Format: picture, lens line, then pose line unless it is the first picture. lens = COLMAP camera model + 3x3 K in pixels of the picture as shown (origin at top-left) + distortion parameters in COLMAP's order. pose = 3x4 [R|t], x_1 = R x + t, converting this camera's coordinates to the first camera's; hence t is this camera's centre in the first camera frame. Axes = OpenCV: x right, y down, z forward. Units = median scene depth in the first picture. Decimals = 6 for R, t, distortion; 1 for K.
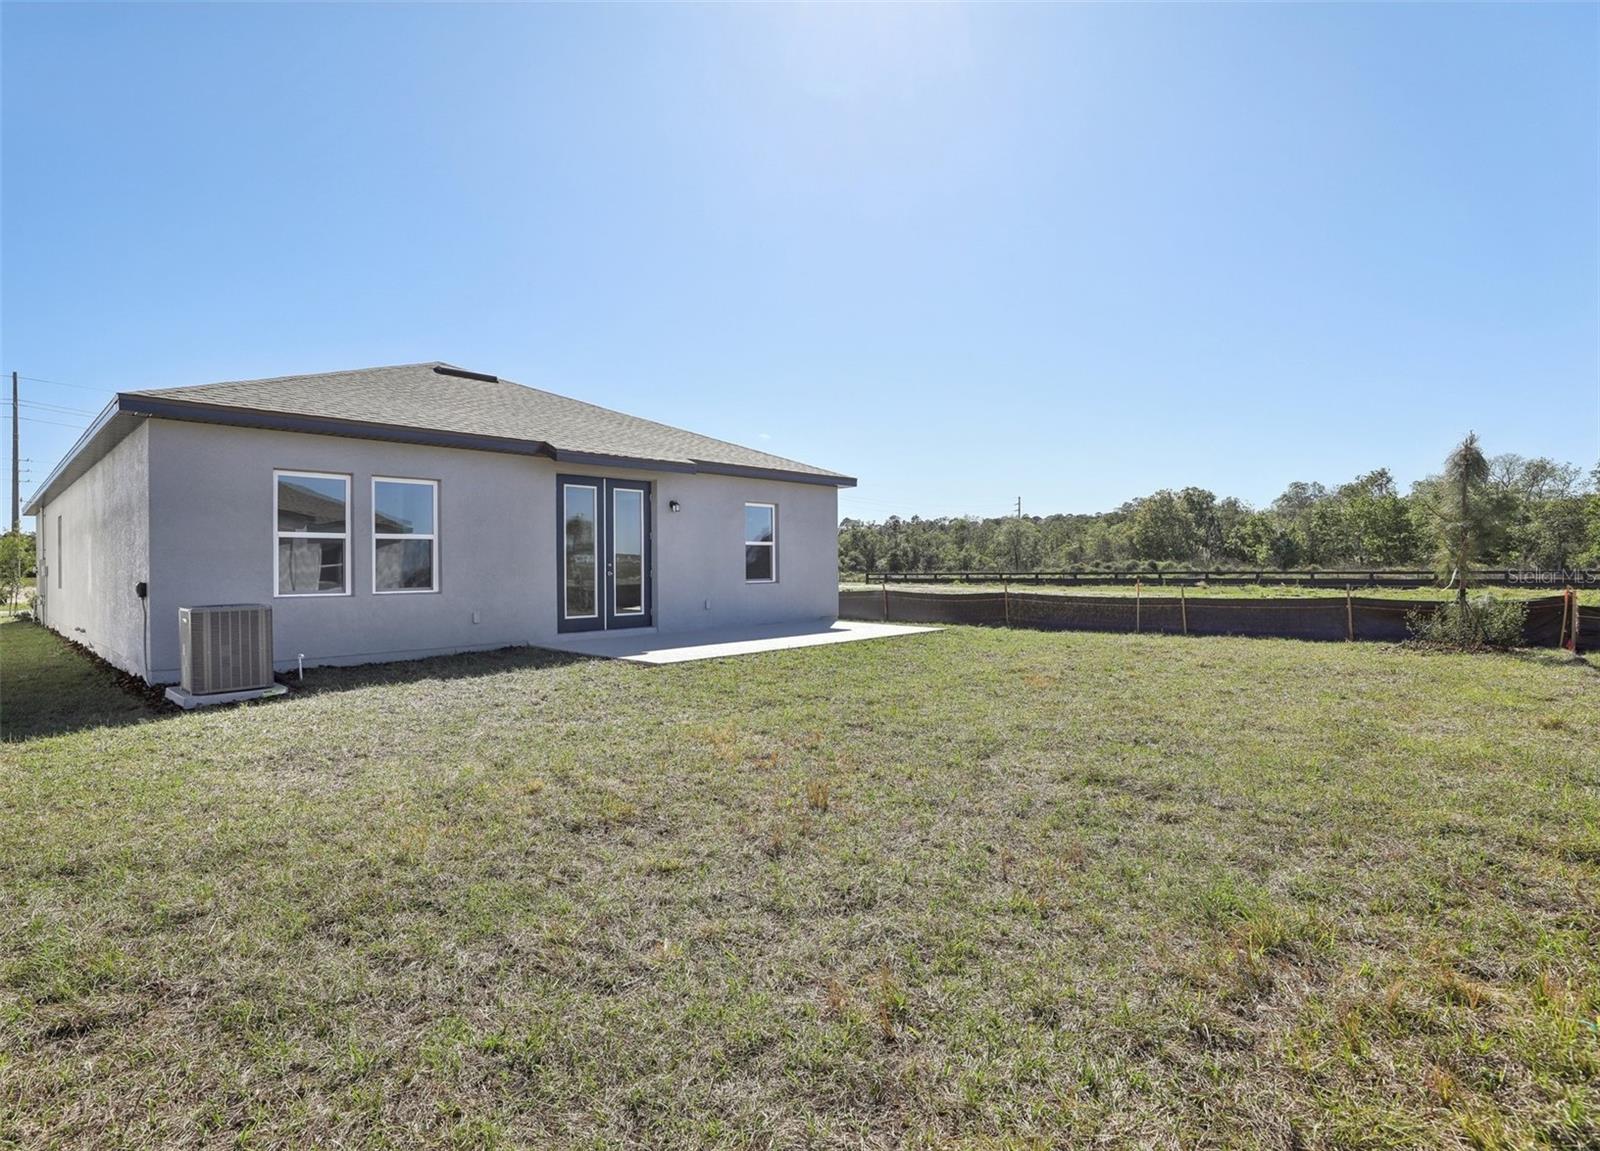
lens RADIAL K [[796.2, 0, 763.3], [0, 796.2, 571.7], [0, 0, 1]] dist [0.002375, 0.003635]
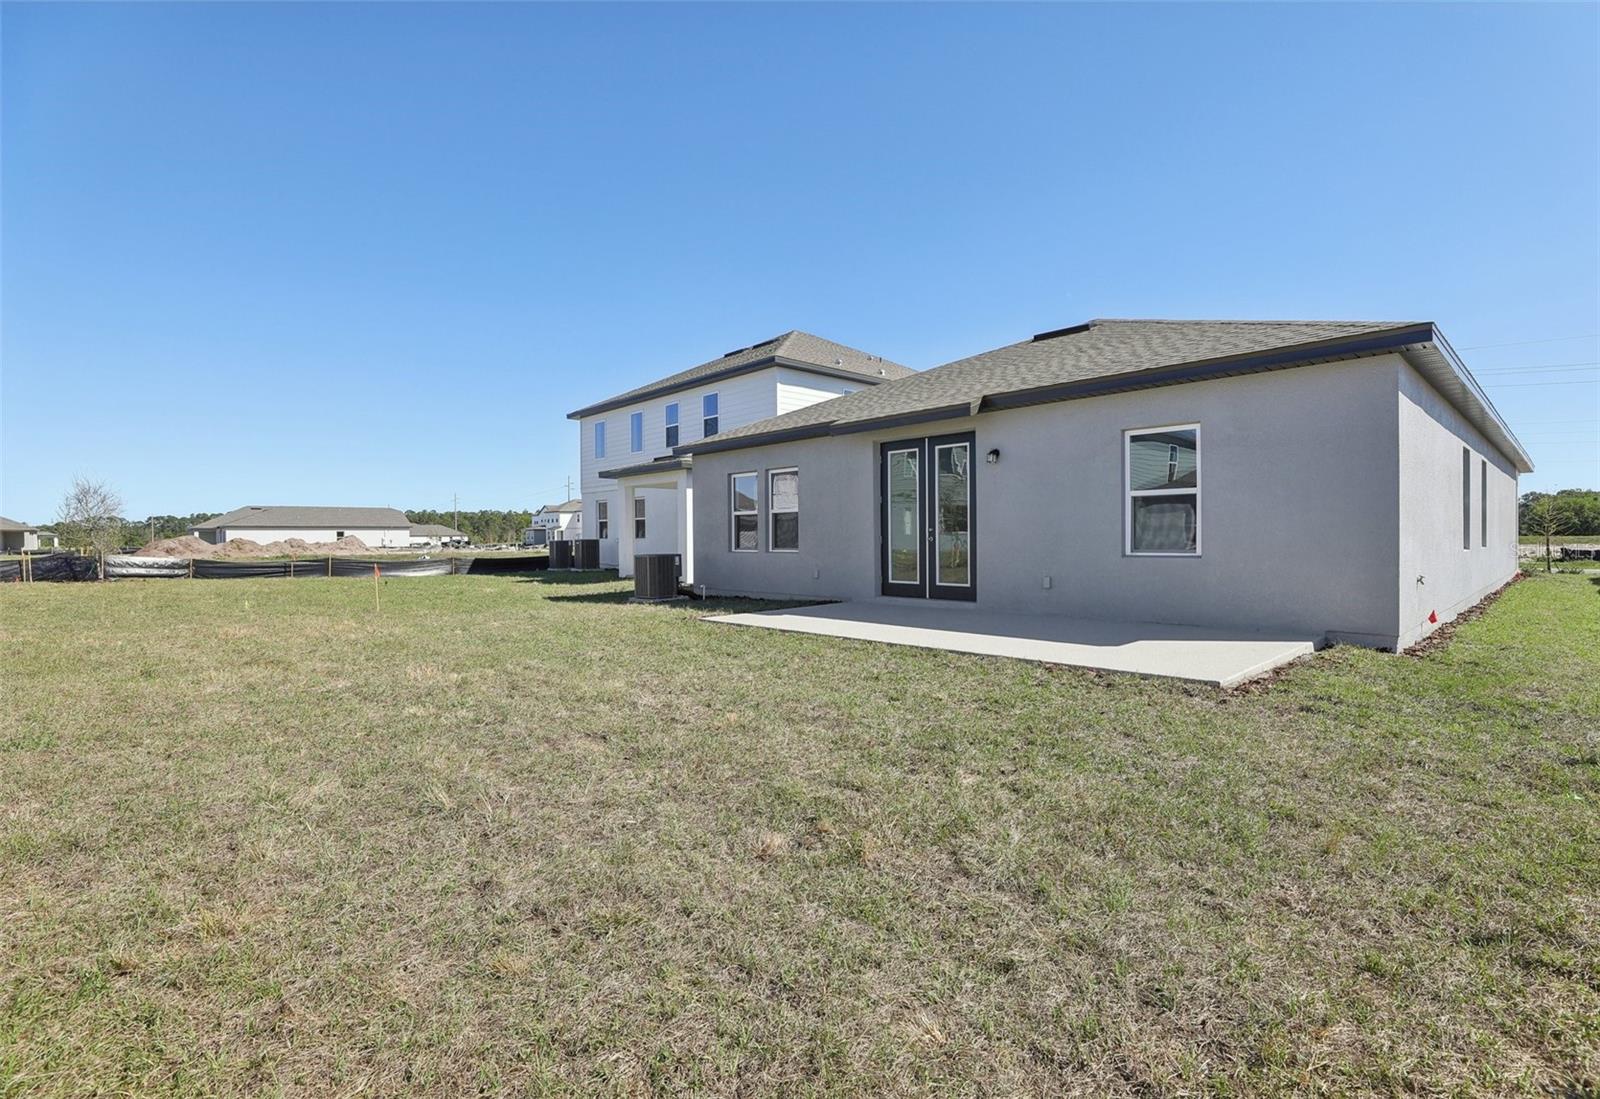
lens RADIAL K [[767.0, 0, 828.5], [0, 767.0, 545.0], [0, 0, 1]] dist [-0.011751, 0.005367]
pose [[-0.027761, 0.021149, -0.999391, 0.707237], [0.004803, 0.999767, 0.021024, -0.009889], [0.999603, -0.004216, -0.027856, 0.901317]]
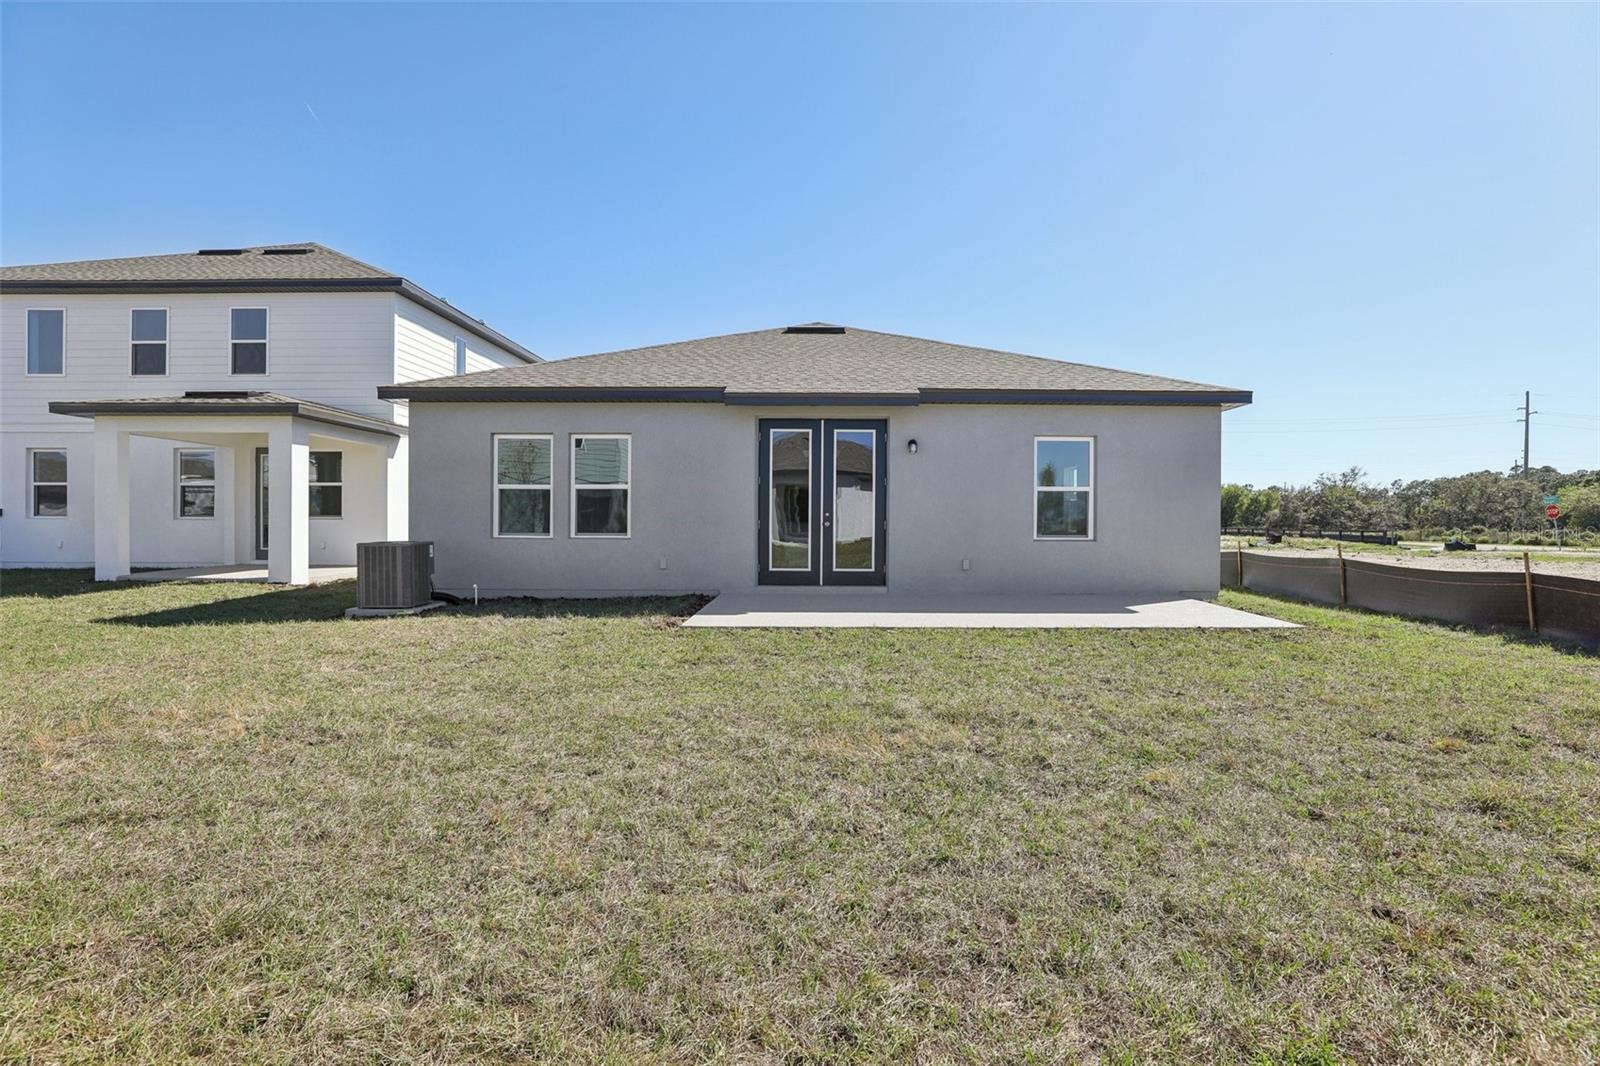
lens RADIAL K [[741.4, 0, 808.2], [0, 741.4, 530.7], [0, 0, 1]] dist [-0.020331, 0.000738]
pose [[0.707285, 0.024415, -0.706506, 0.388985], [-0.015621, 0.999699, 0.018908, -0.005627], [0.706756, -0.002337, 0.707454, 0.383705]]
